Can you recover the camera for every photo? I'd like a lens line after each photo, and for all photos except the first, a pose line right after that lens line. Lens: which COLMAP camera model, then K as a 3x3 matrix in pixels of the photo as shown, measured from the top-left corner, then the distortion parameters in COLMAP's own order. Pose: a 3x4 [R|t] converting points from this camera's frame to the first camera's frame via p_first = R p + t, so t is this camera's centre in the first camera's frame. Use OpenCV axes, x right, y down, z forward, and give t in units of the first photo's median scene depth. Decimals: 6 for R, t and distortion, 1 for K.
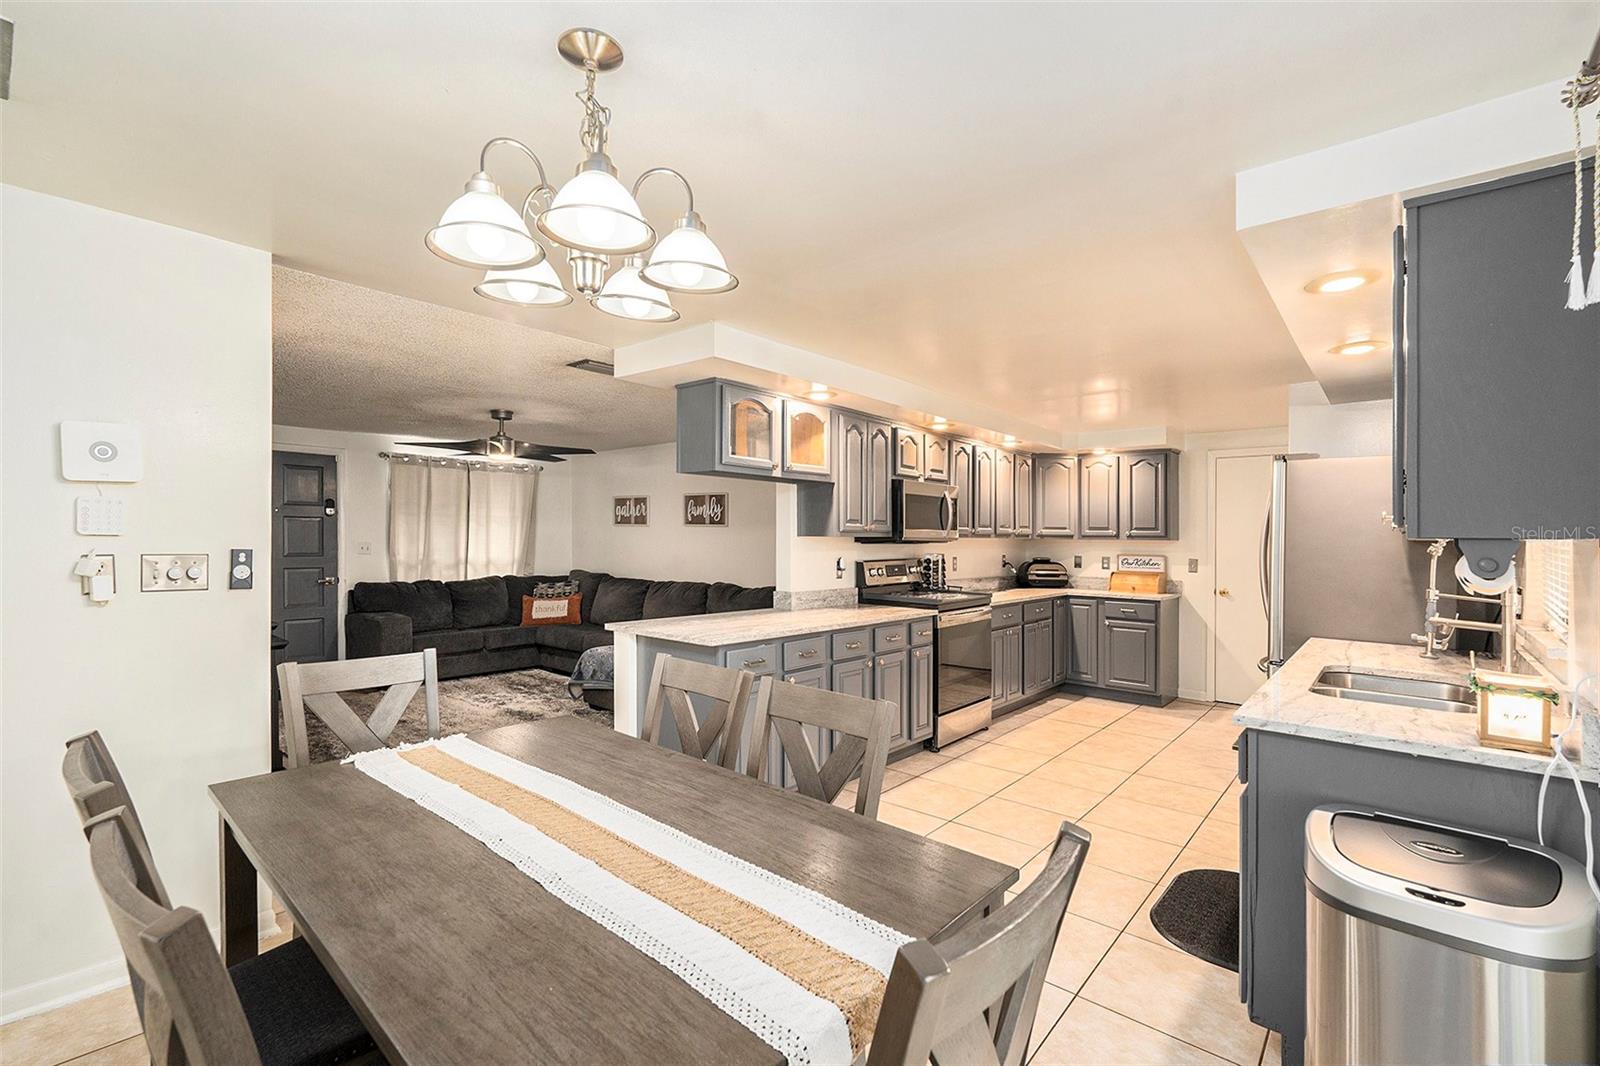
lens RADIAL K [[706.9, 0, 800.3], [0, 706.9, 536.2], [0, 0, 1]] dist [-0.020921, 0.000114]
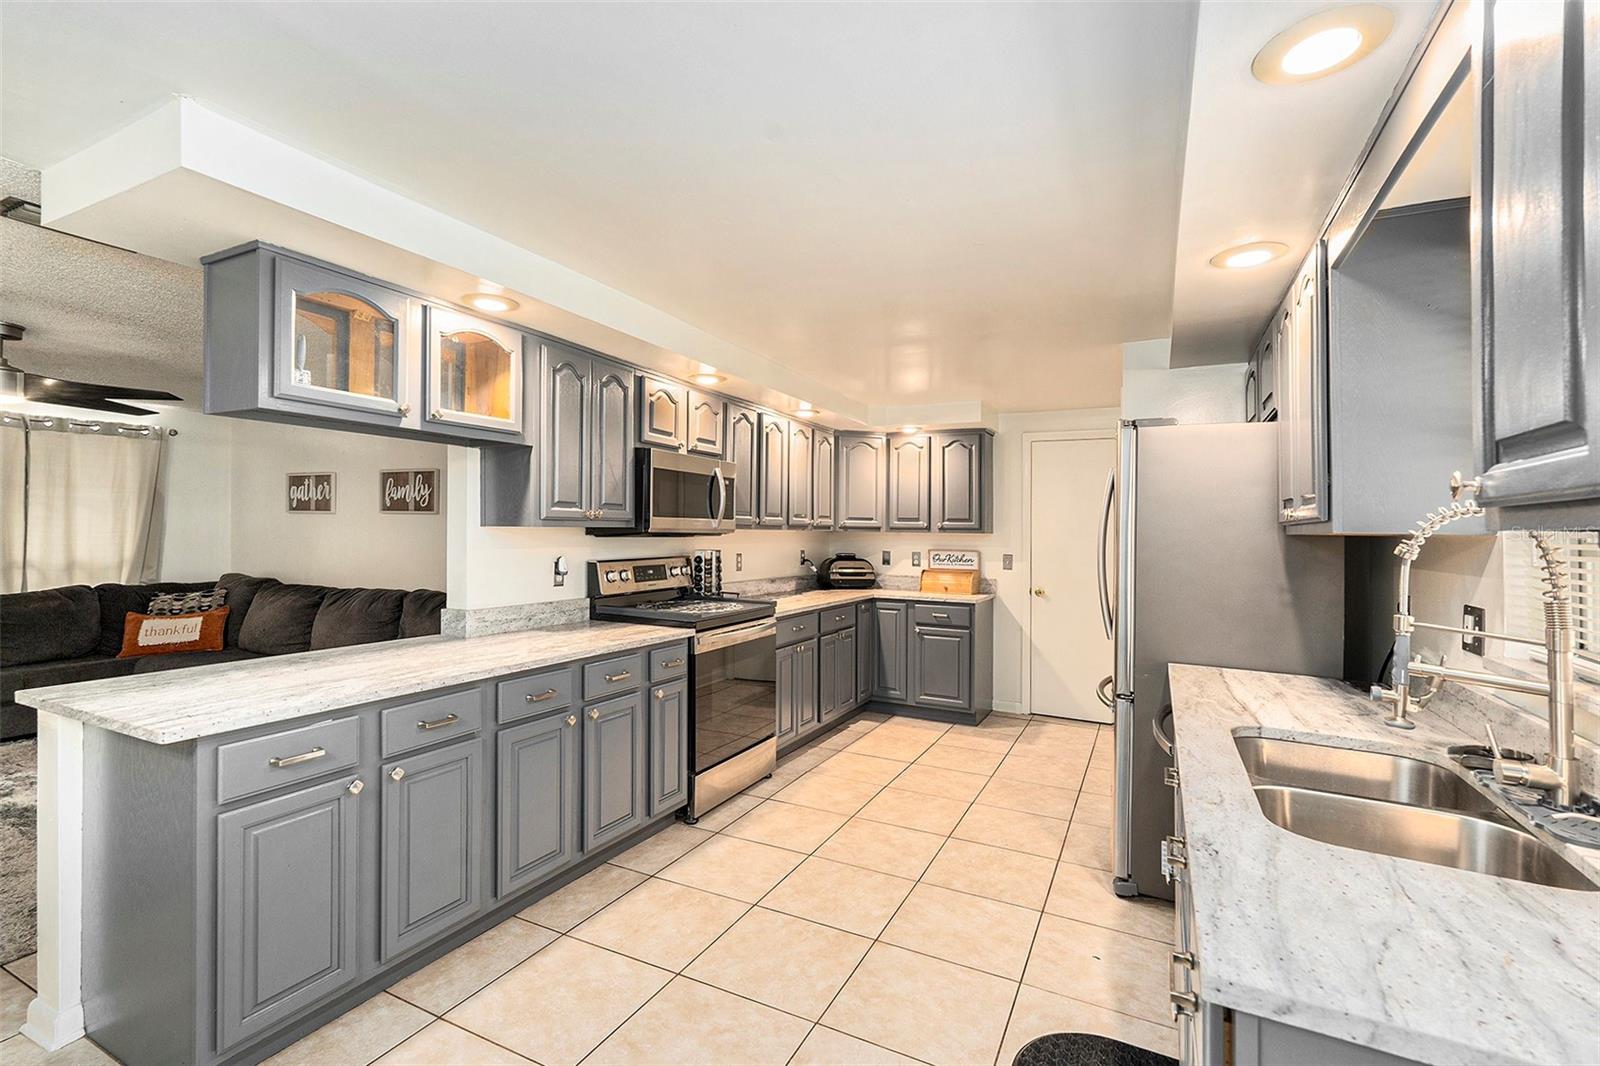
lens RADIAL K [[711.4, 0, 795.4], [0, 711.4, 530.6], [0, 0, 1]] dist [0.001633, 0.000310]
pose [[0.972092, 0.001244, 0.234597, 0.100967], [-0.001453, 0.999999, 0.000716, 0.002913], [-0.234596, -0.001037, 0.972092, 0.220380]]
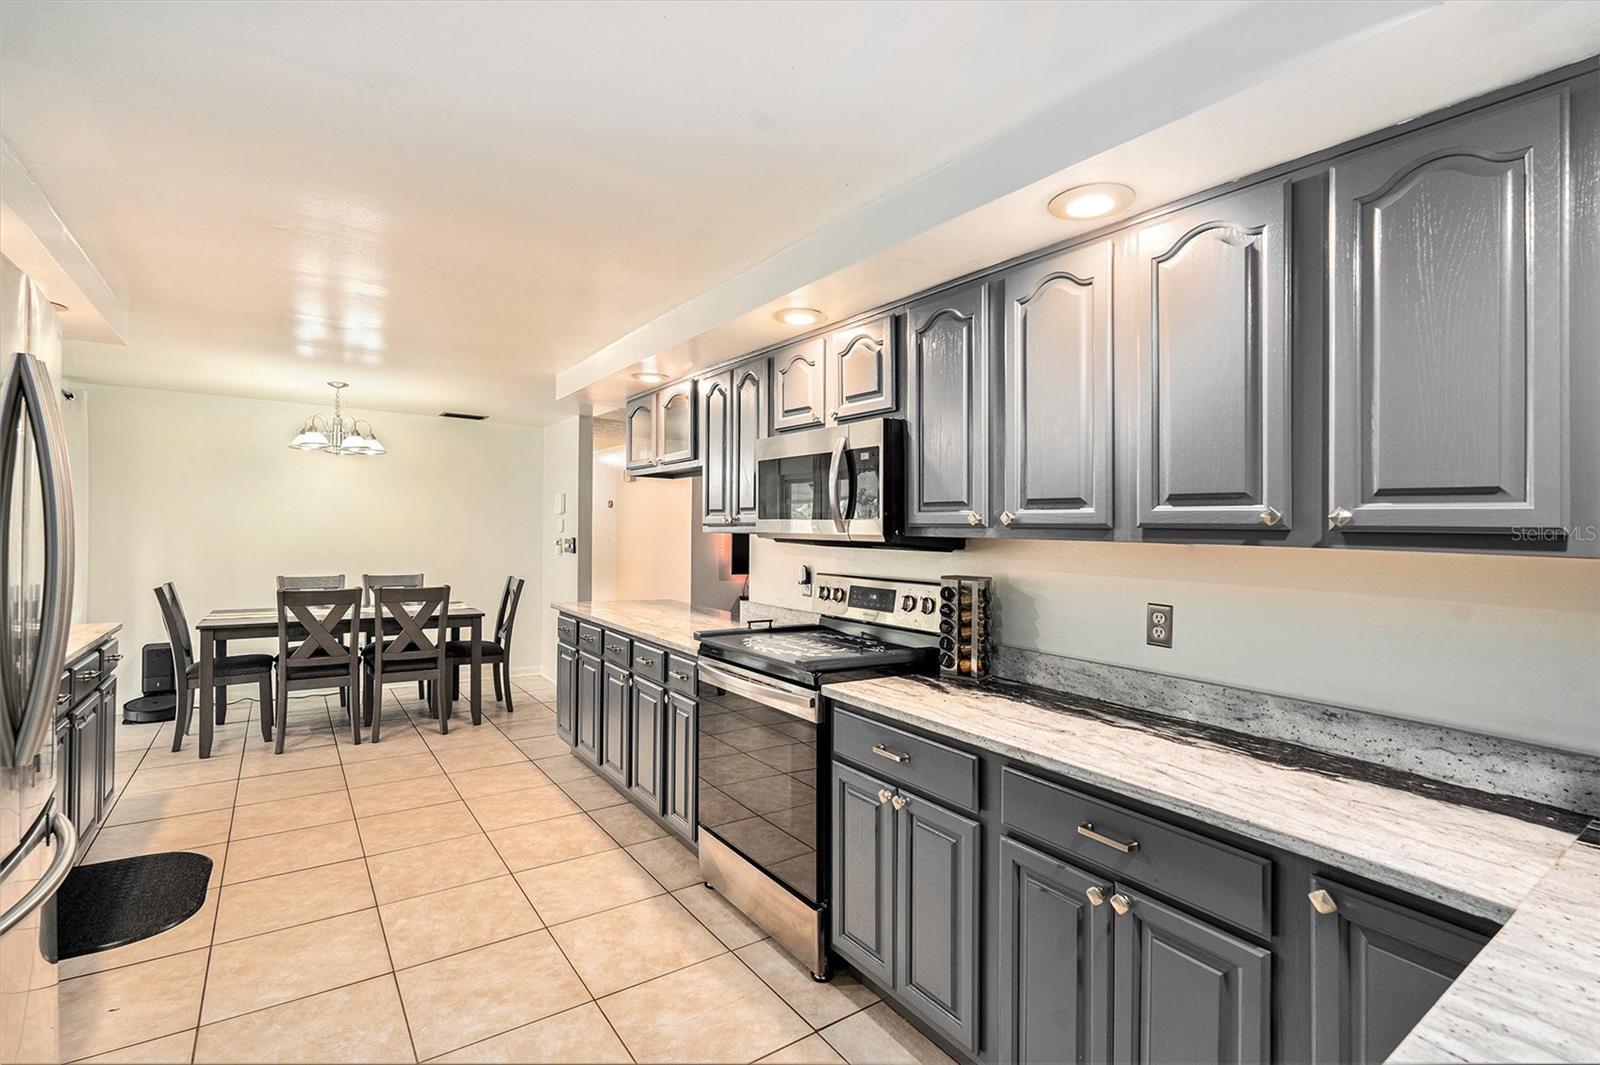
lens RADIAL K [[748.7, 0, 800.0], [0, 748.7, 532.5], [0, 0, 1]] dist [-0.001814, -0.000341]
pose [[-0.246652, -0.021058, -0.968875, 0.669056], [-0.034480, 0.999322, -0.012942, 0.006583], [0.968491, 0.030214, -0.247211, 1.023524]]
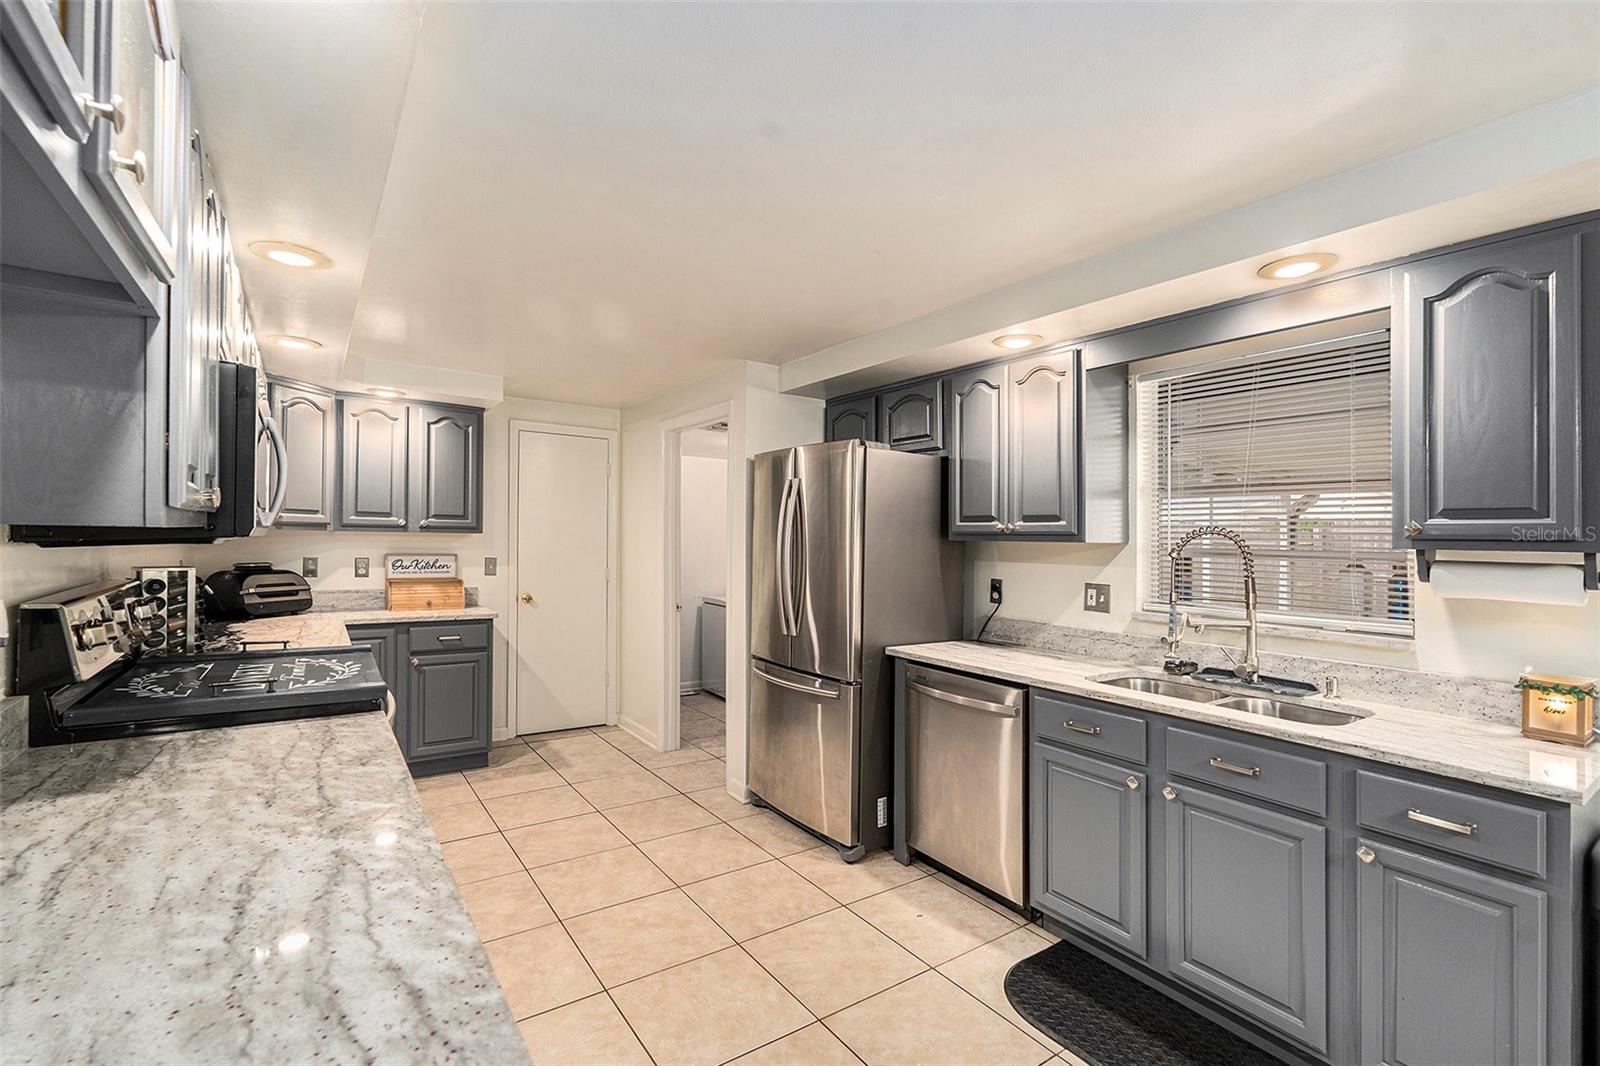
lens RADIAL K [[711.4, 0, 795.4], [0, 711.4, 530.6], [0, 0, 1]] dist [0.001633, 0.000310]
pose [[0.259901, 0.004010, 0.965627, -0.114593], [-0.014767, 0.999891, -0.000178, -0.001667], [-0.965522, -0.014213, 0.259932, 0.555214]]
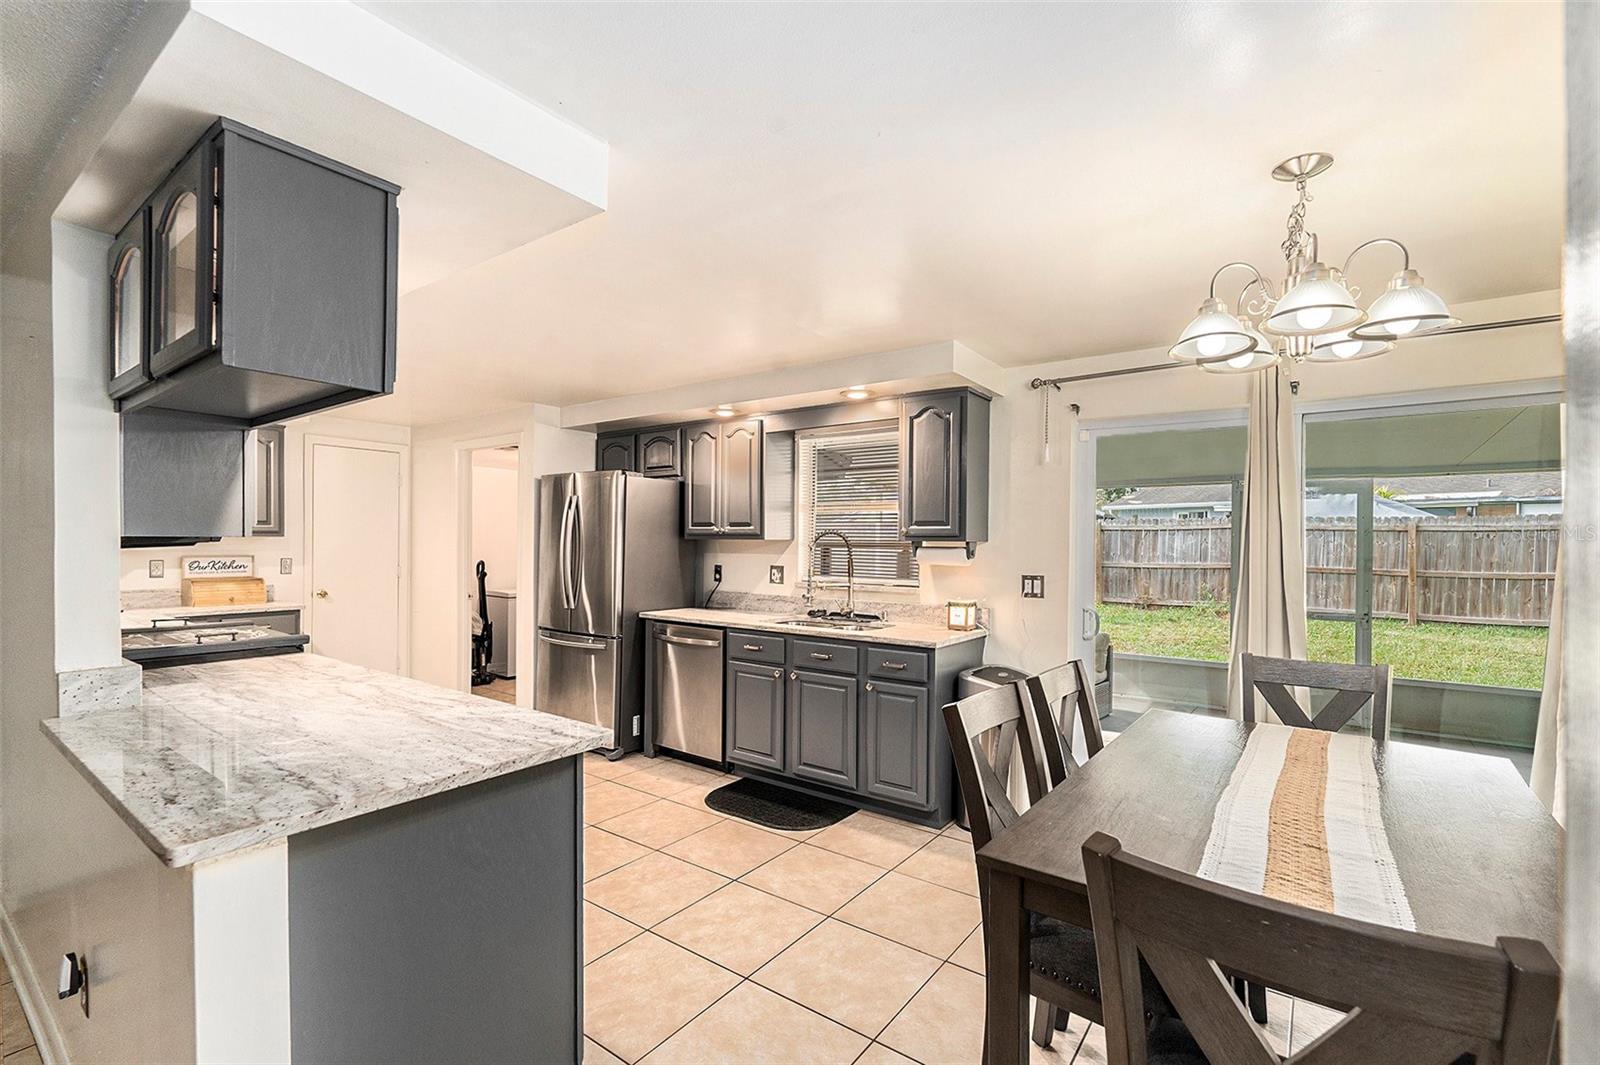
lens RADIAL K [[705.2, 0, 805.1], [0, 705.2, 502.5], [0, 0, 1]] dist [-0.000086, -0.000097]
pose [[-0.070644, 0.040568, 0.996676, -0.398516], [-0.008391, 0.999113, -0.041262, -0.005914], [-0.997466, -0.011278, -0.070241, 0.495677]]
